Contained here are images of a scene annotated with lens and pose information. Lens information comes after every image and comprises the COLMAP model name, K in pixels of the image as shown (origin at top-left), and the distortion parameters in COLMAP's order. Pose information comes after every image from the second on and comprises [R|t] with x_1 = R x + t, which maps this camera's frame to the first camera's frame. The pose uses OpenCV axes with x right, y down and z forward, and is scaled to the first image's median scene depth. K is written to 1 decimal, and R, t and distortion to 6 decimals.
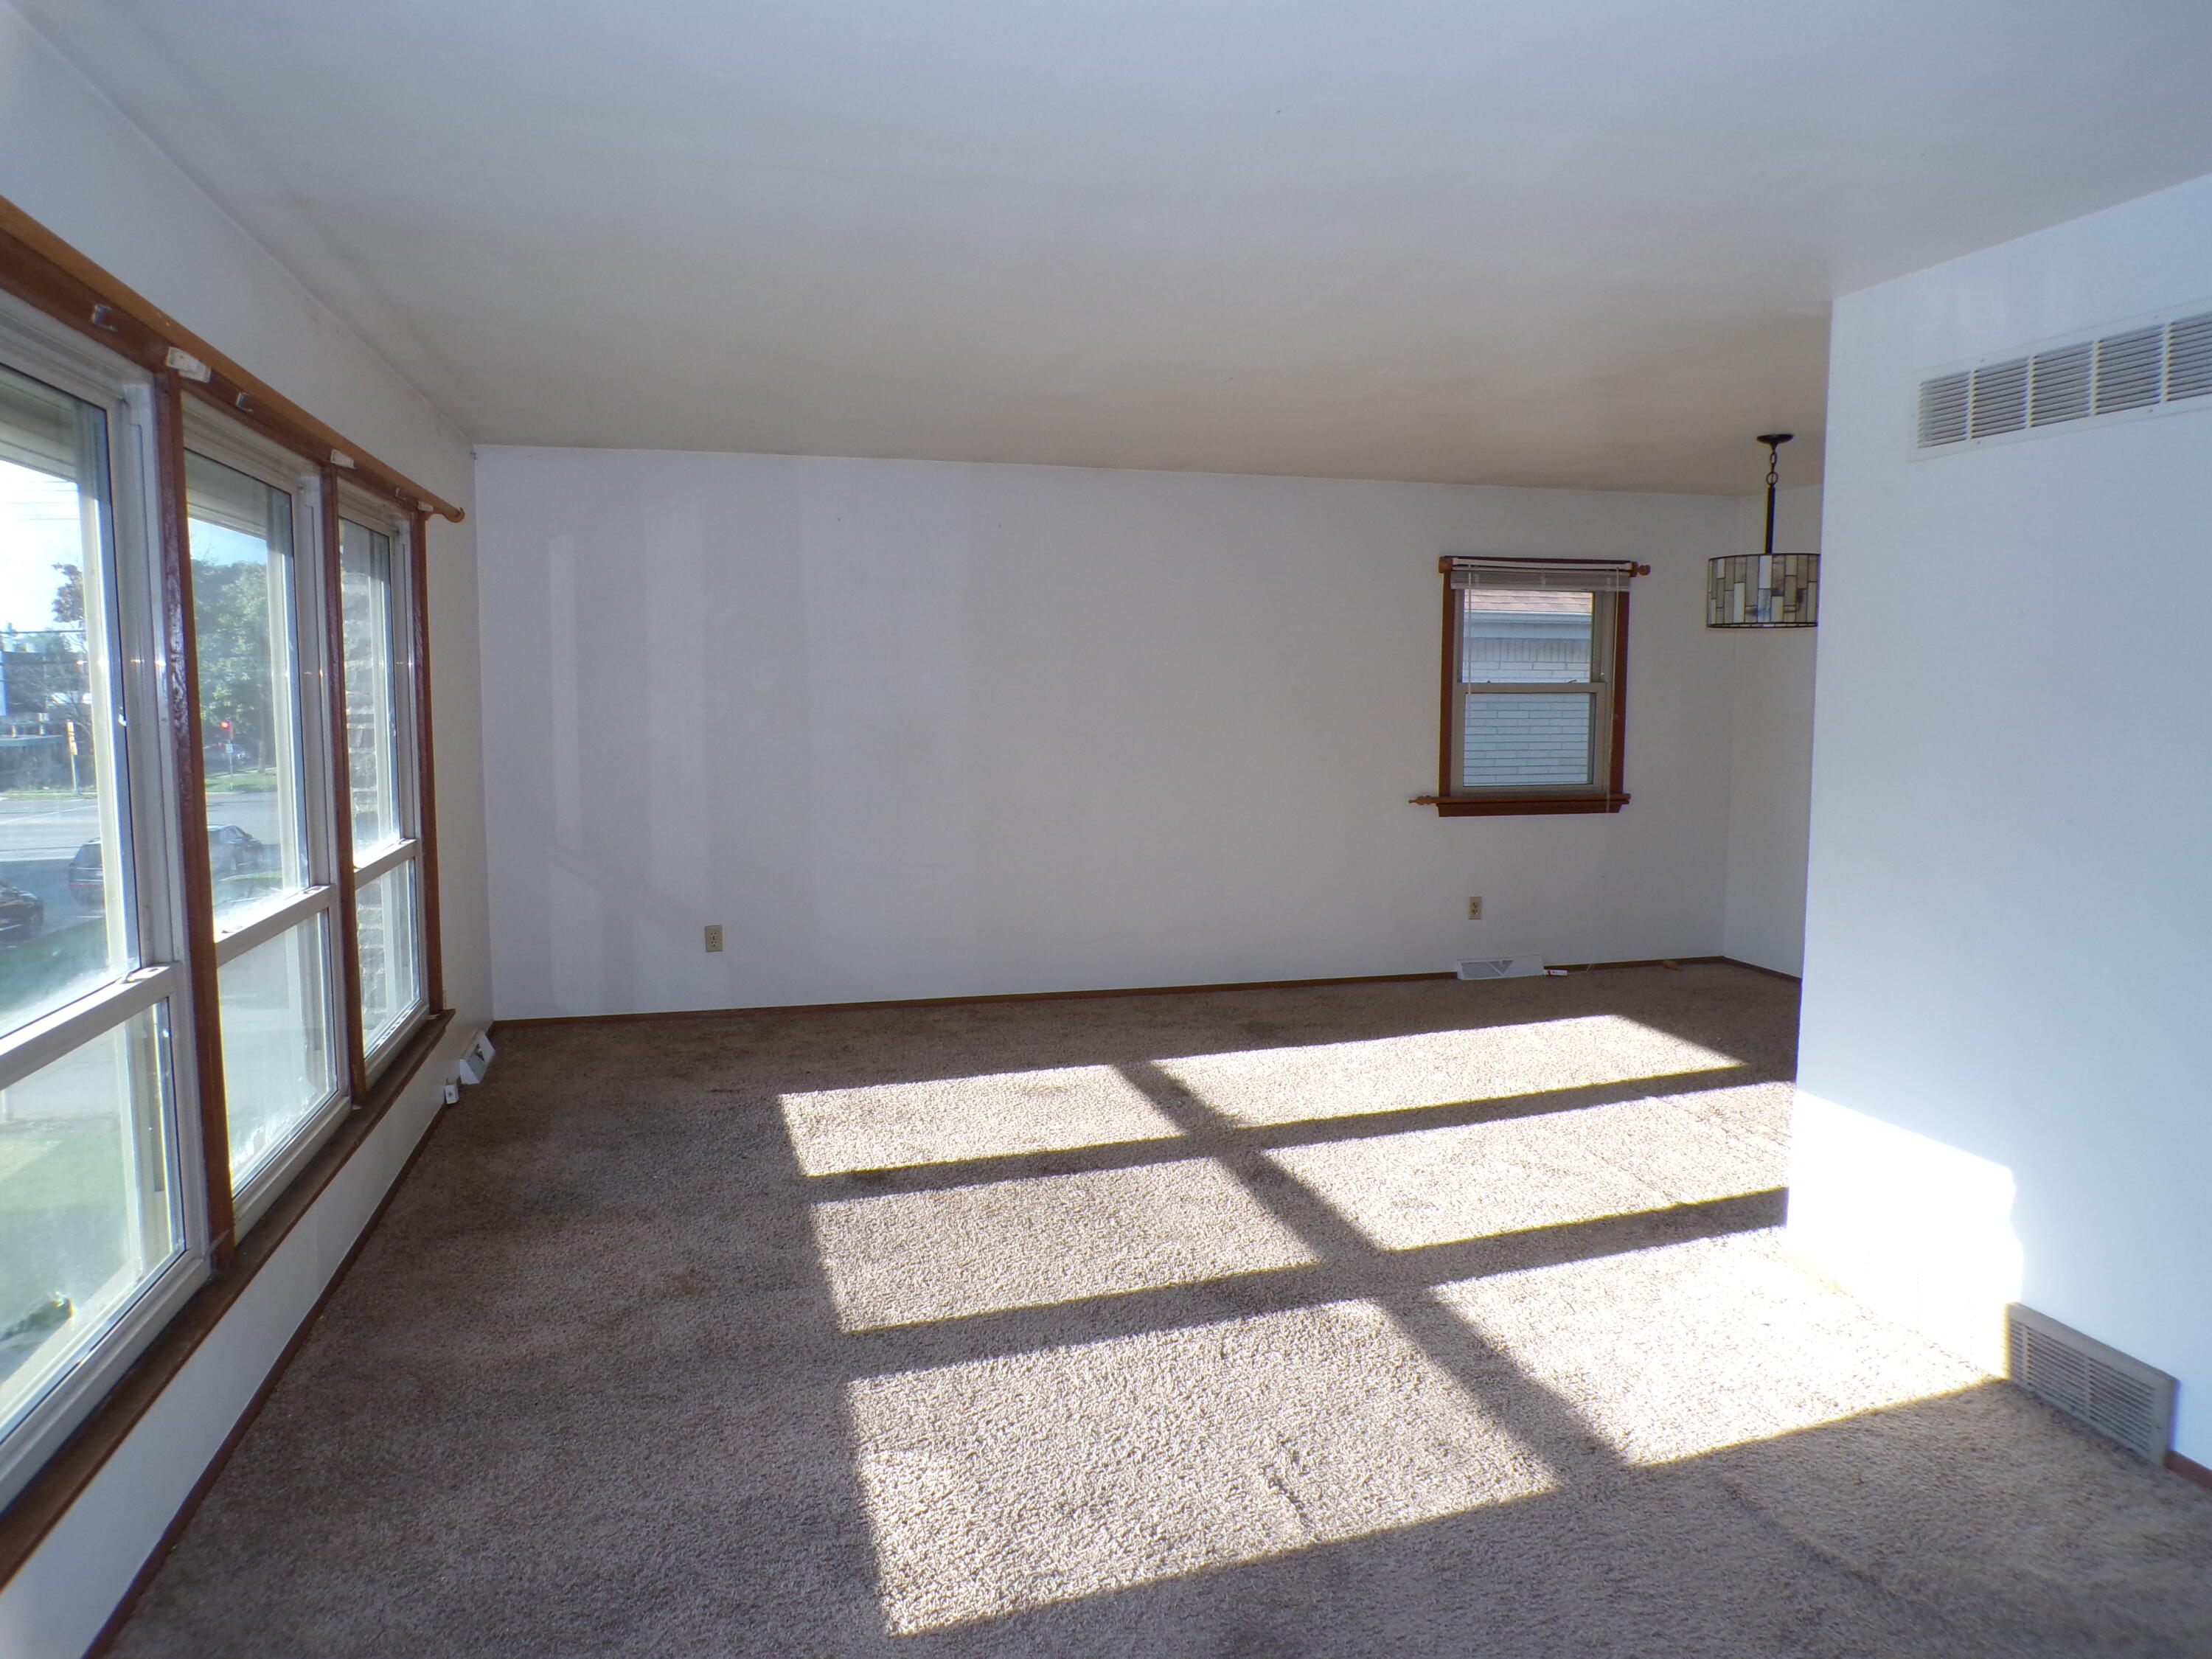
lens RADIAL K [[1457.5, 0, 1105.5], [0, 1457.5, 828.7], [0, 0, 1]] dist [-0.030616, 0.007624]
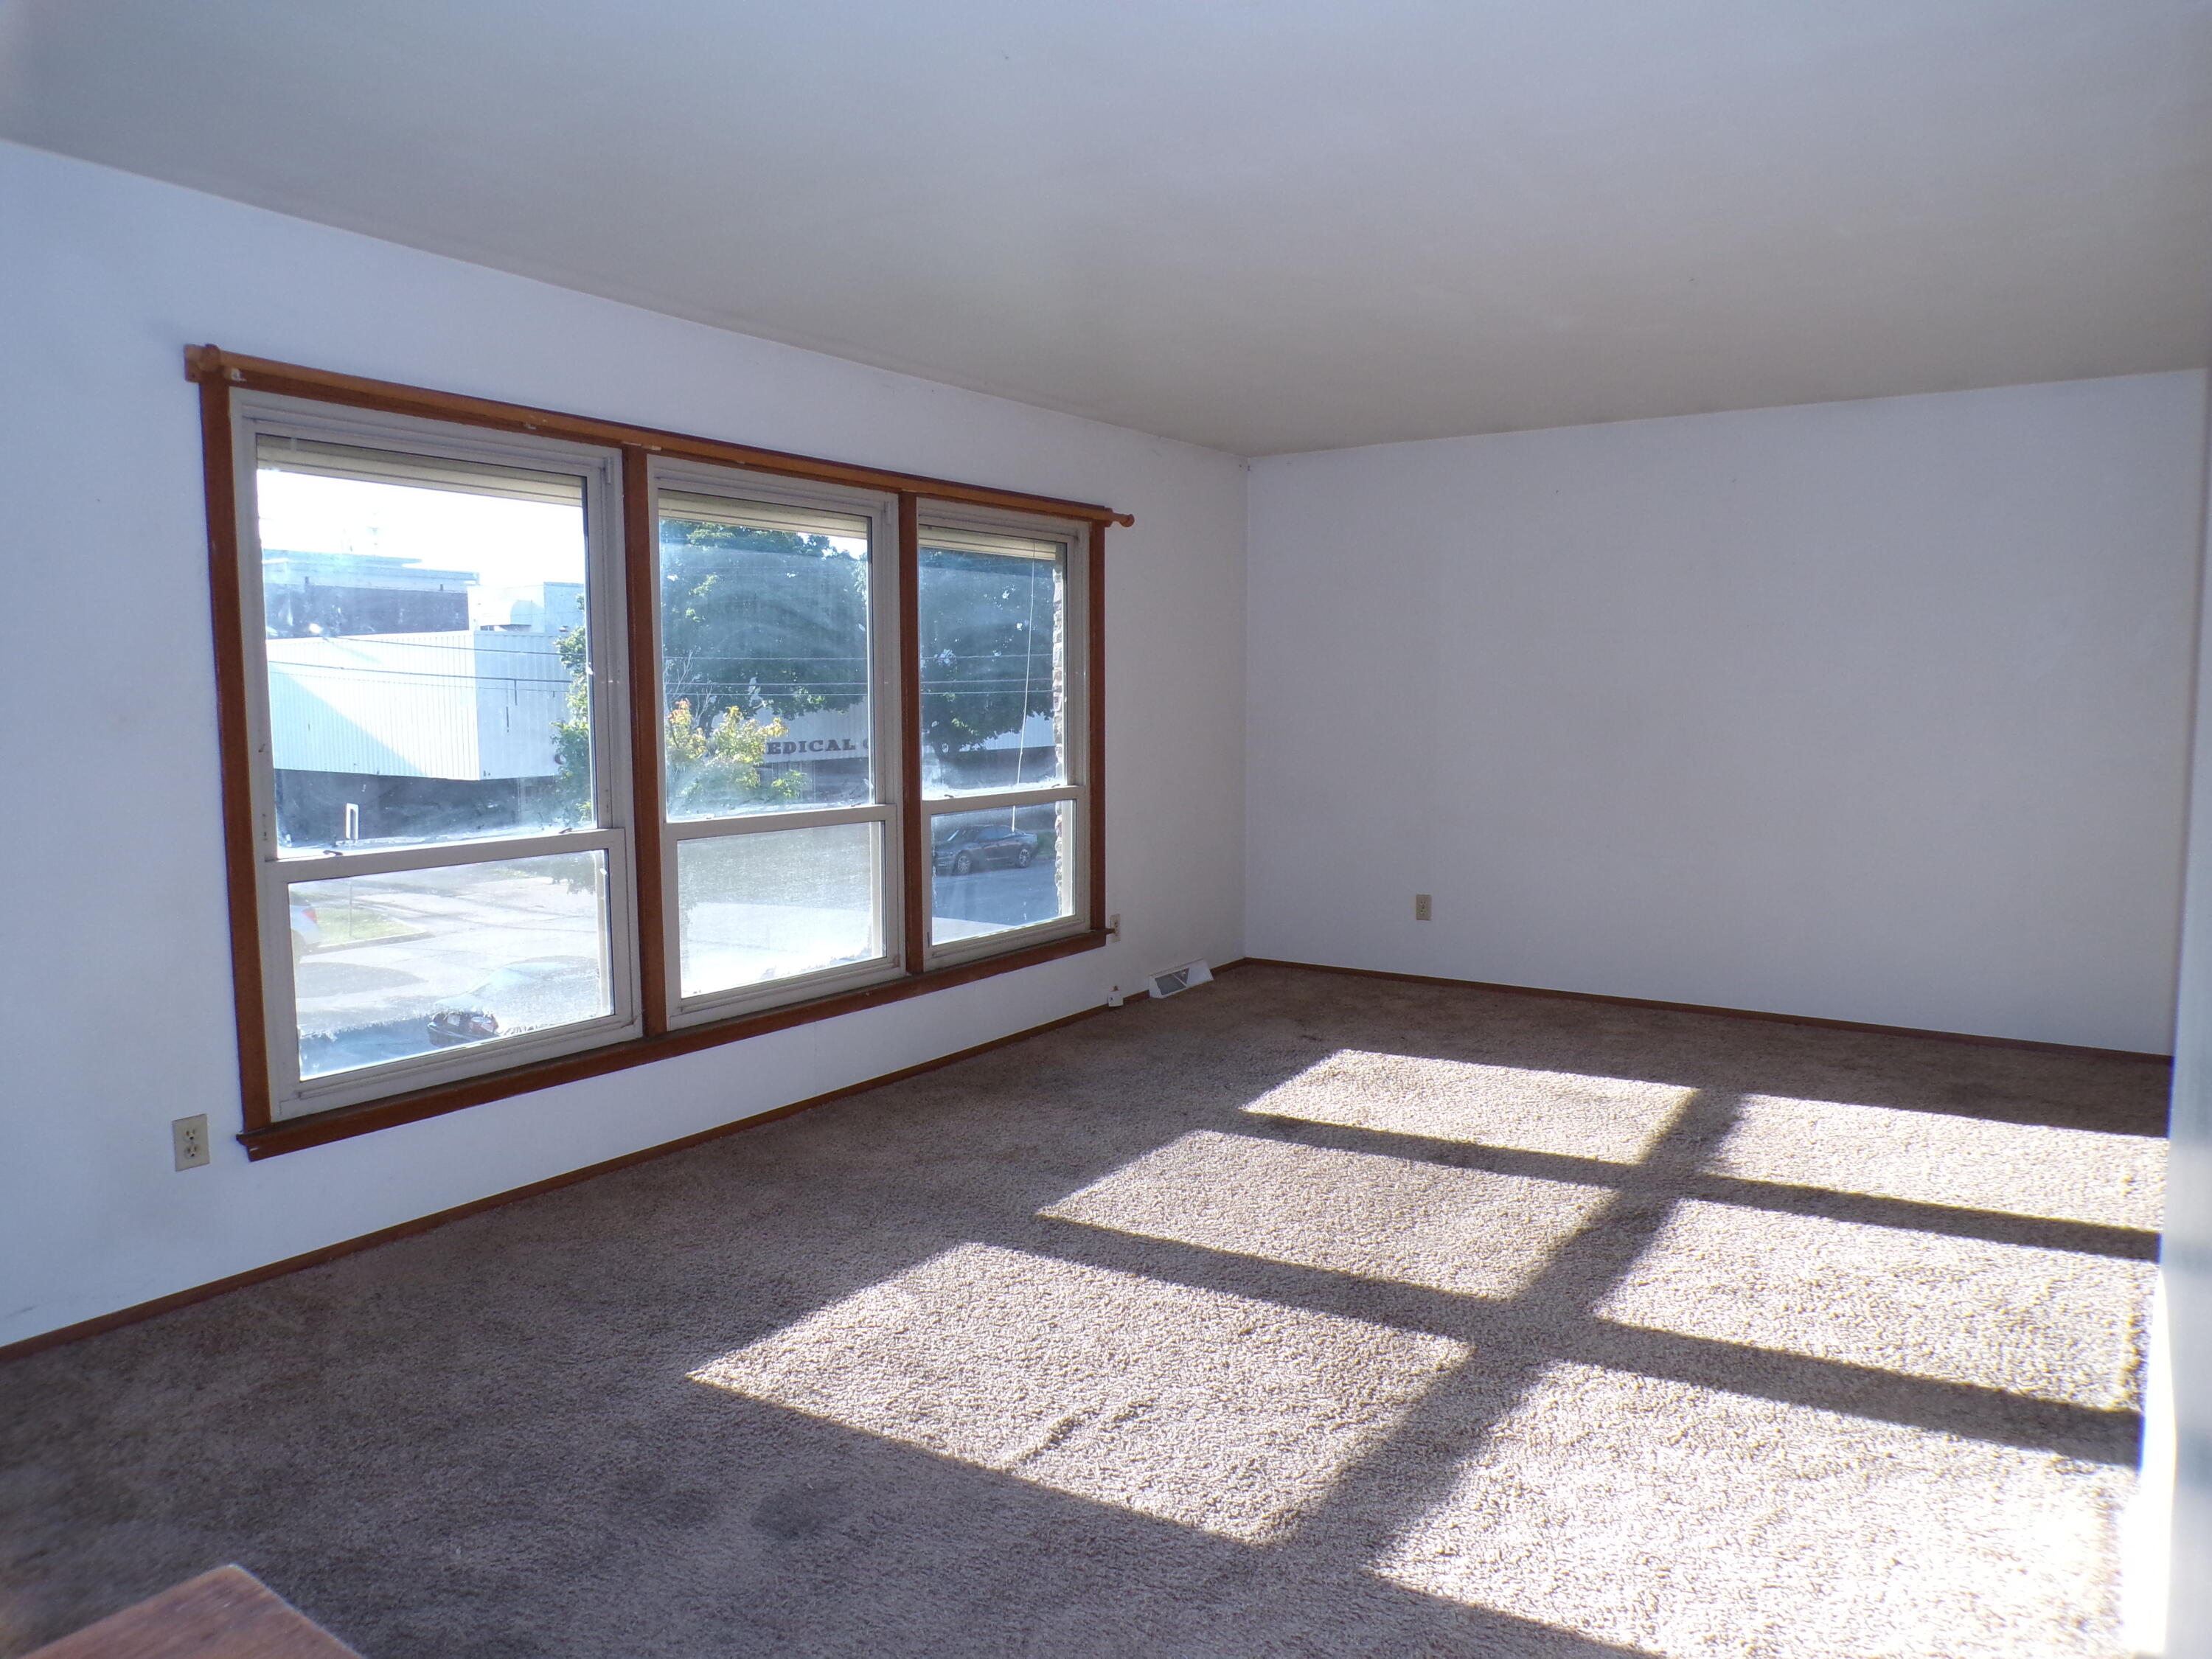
lens RADIAL K [[1457.5, 0, 1115.3], [0, 1457.5, 823.4], [0, 0, 1]] dist [-0.030616, 0.007624]
pose [[0.658339, 0.056894, -0.750569, 0.597836], [-0.063060, 0.997803, 0.020323, 0.014750], [0.750076, 0.033952, 0.660480, 0.248862]]
